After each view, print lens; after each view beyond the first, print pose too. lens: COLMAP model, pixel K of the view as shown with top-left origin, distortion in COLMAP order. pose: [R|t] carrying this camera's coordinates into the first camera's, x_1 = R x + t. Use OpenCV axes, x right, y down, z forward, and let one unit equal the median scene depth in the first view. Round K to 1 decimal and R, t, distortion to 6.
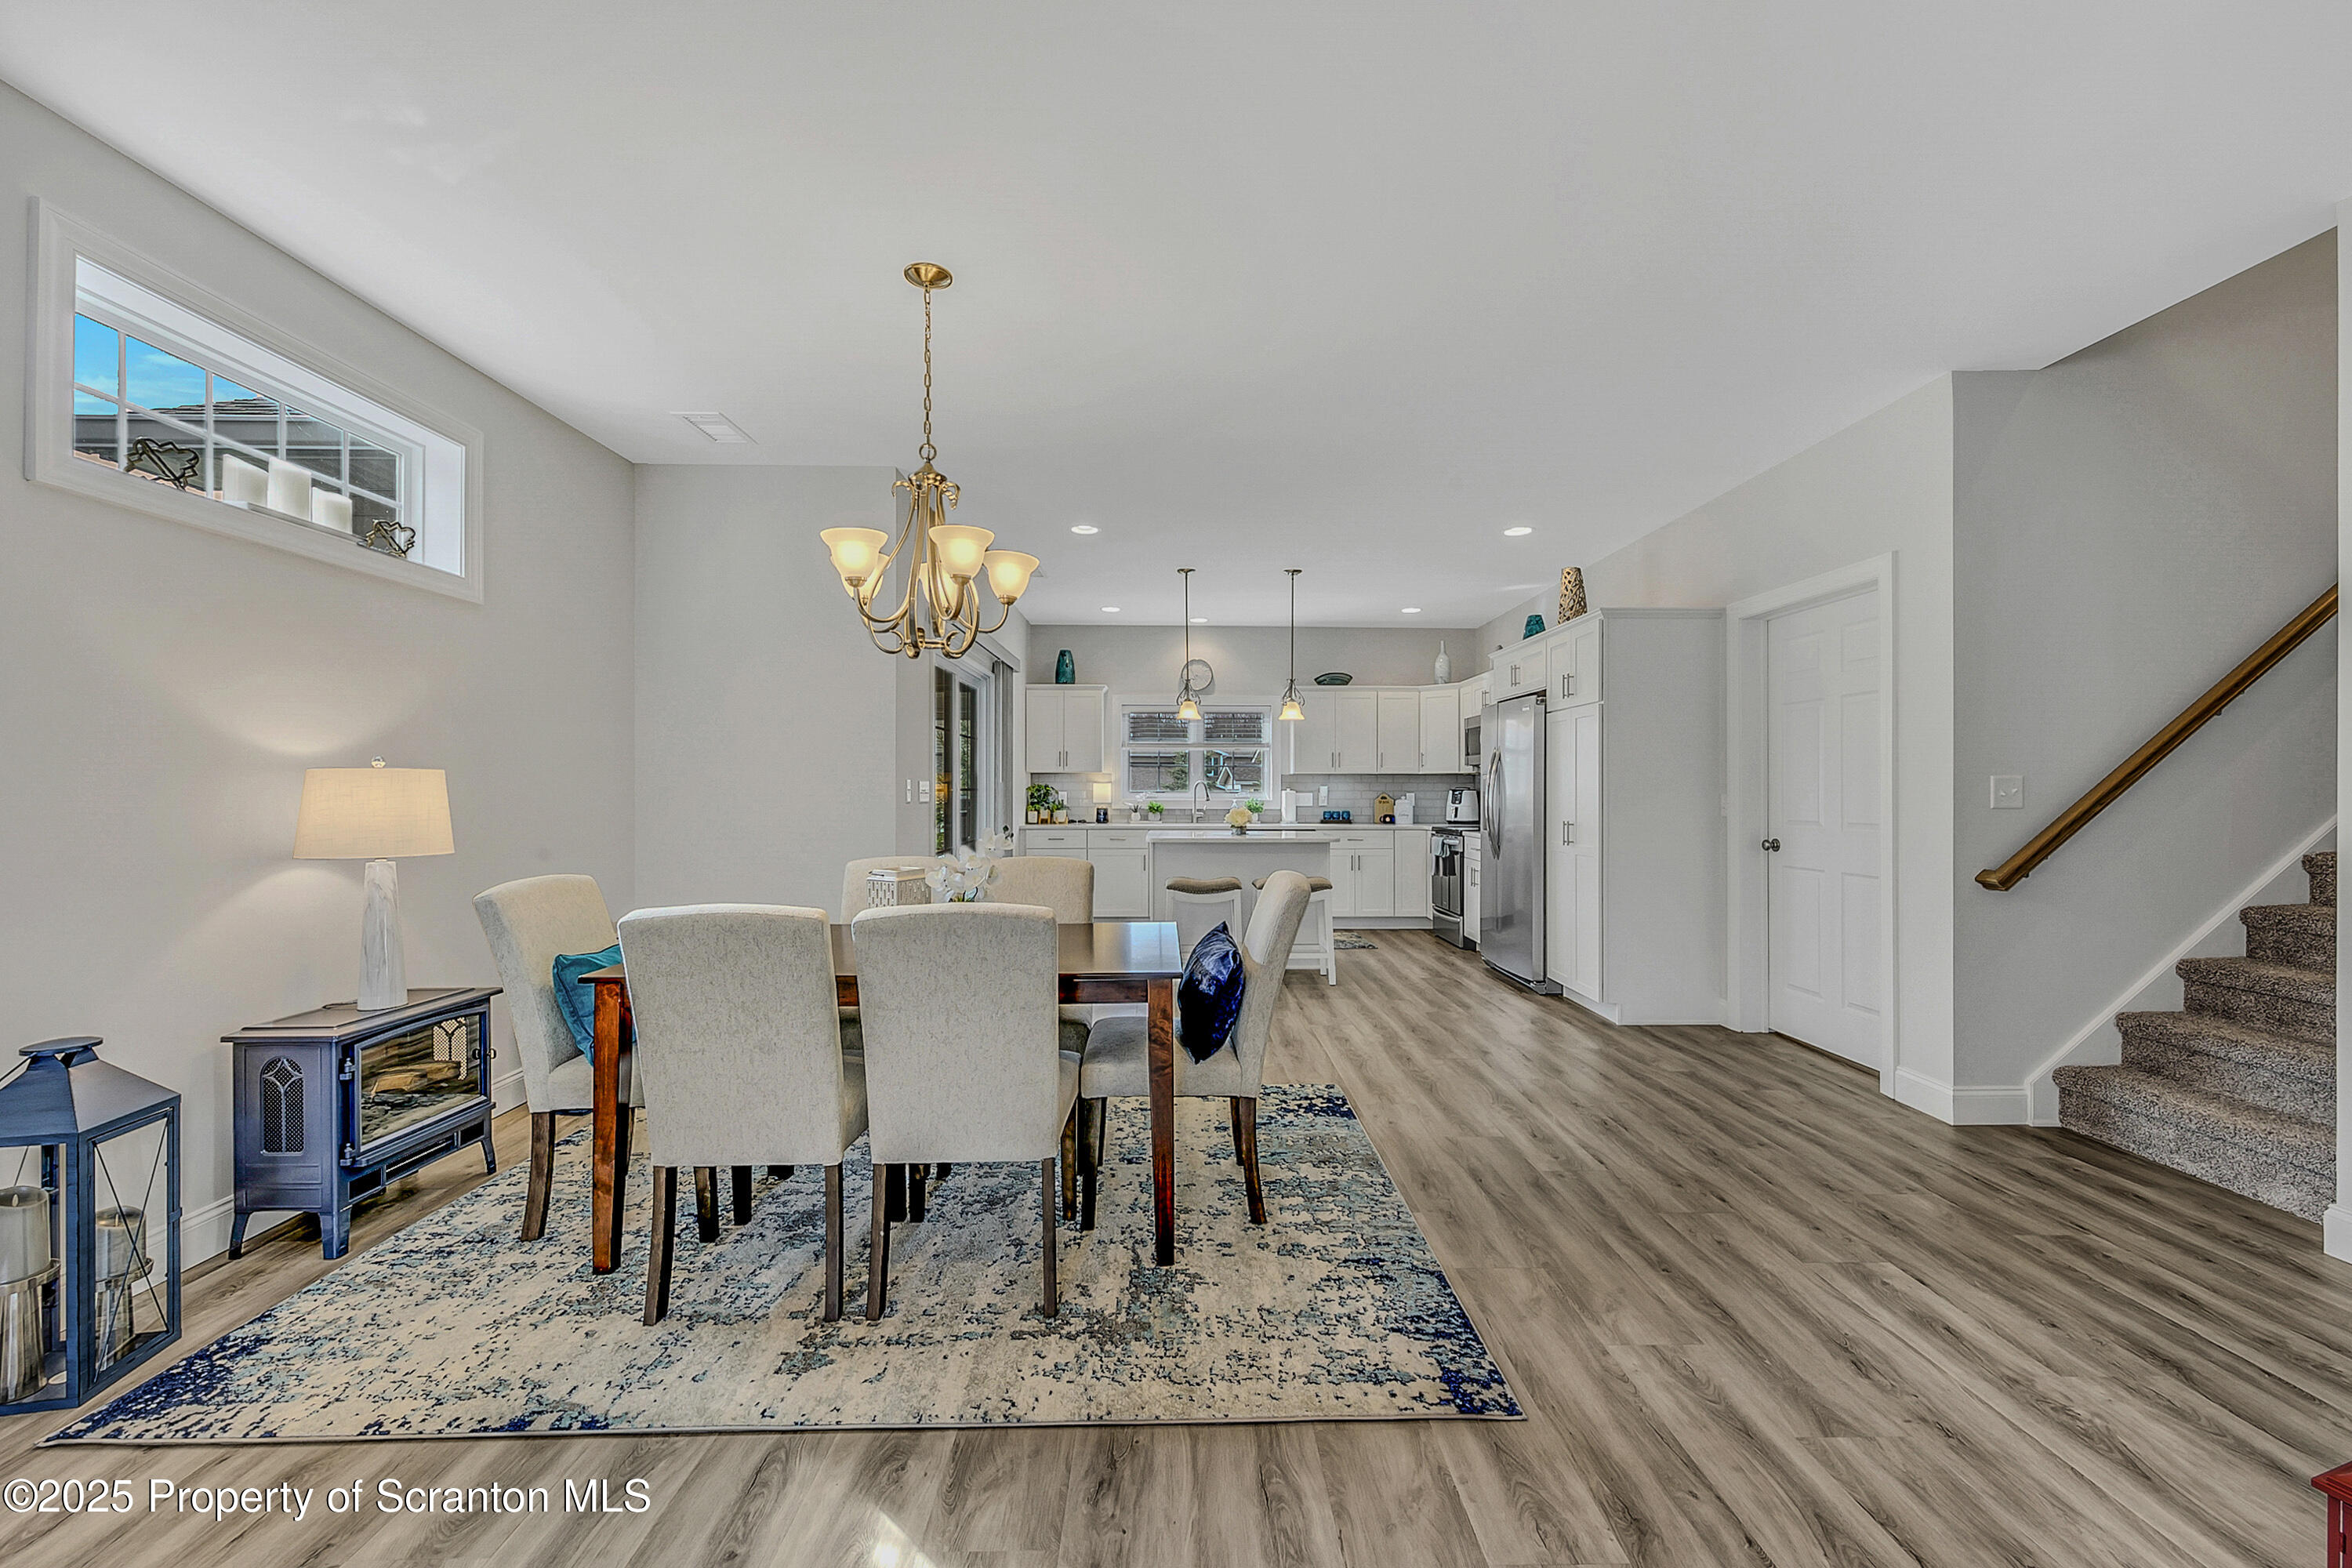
lens RADIAL K [[1124.6, 0, 1178.5], [0, 1124.6, 789.5], [0, 0, 1]] dist [-0.000357, -0.000202]
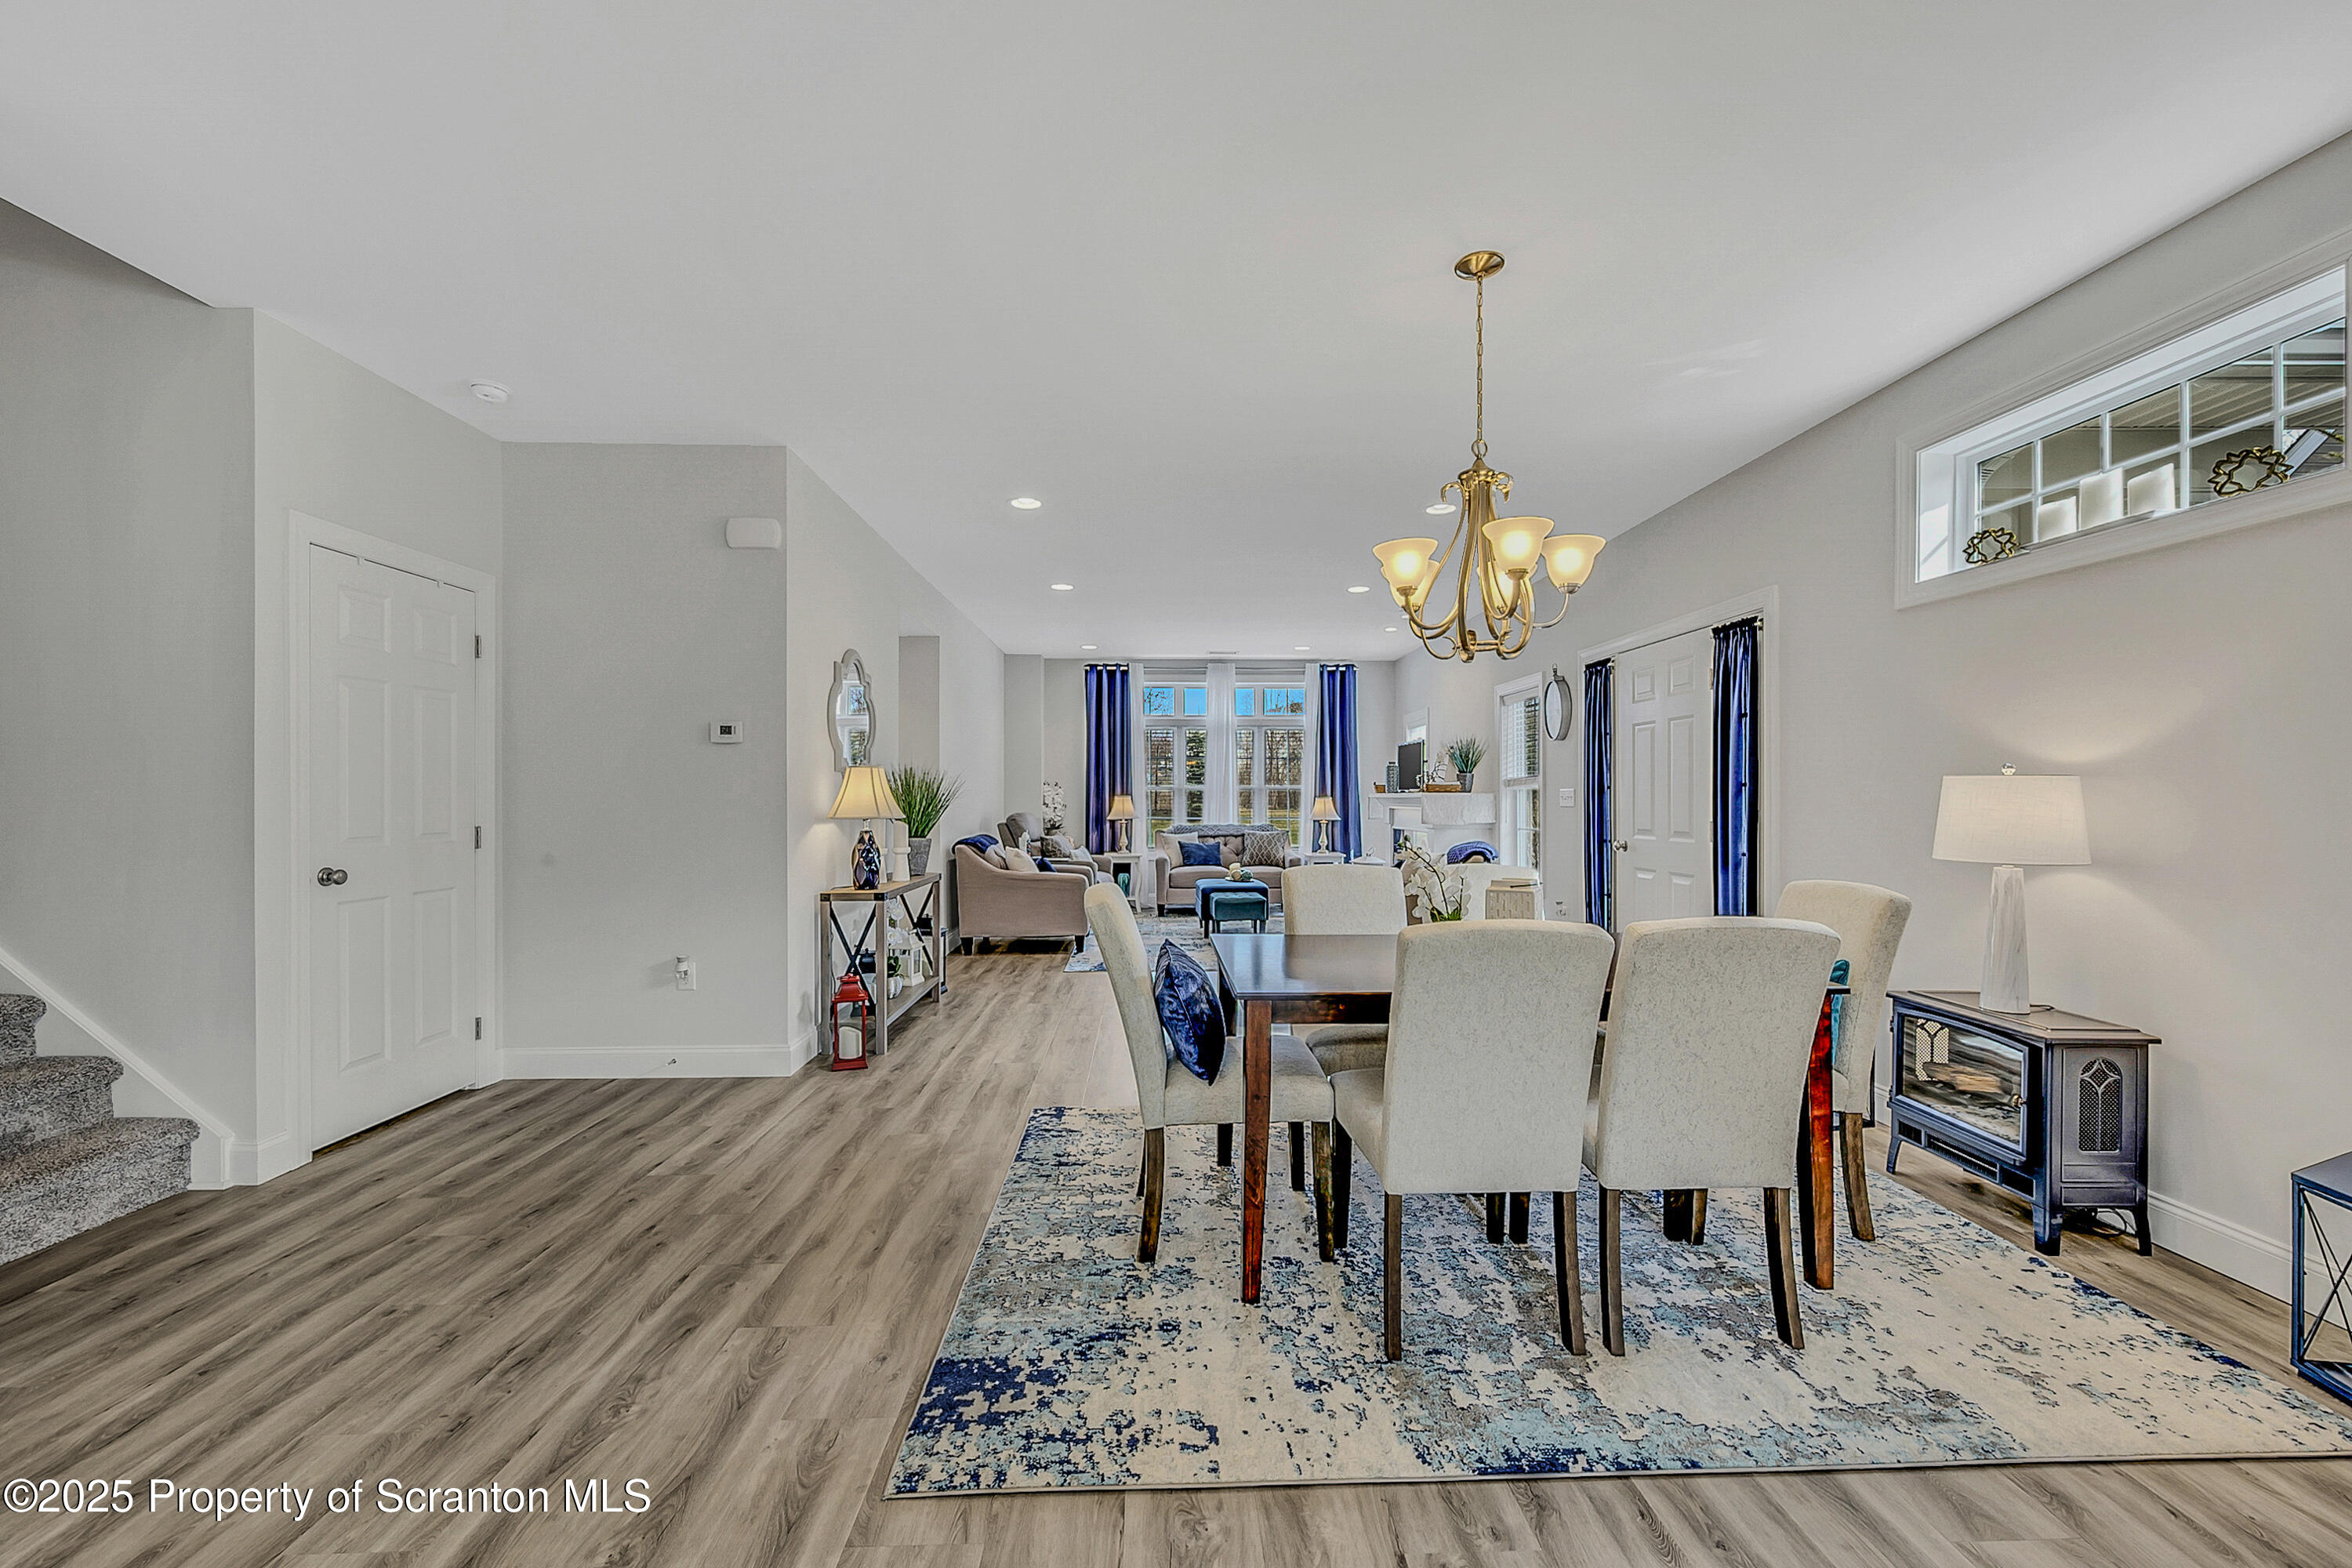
lens RADIAL K [[1124.6, 0, 1178.5], [0, 1124.6, 791.3], [0, 0, 1]] dist [-0.000357, -0.000202]
pose [[-0.999868, 0.001051, -0.016221, 0.049475], [0.001130, 0.999987, -0.004881, 0.000268], [0.016216, -0.004899, -0.999857, 1.864301]]
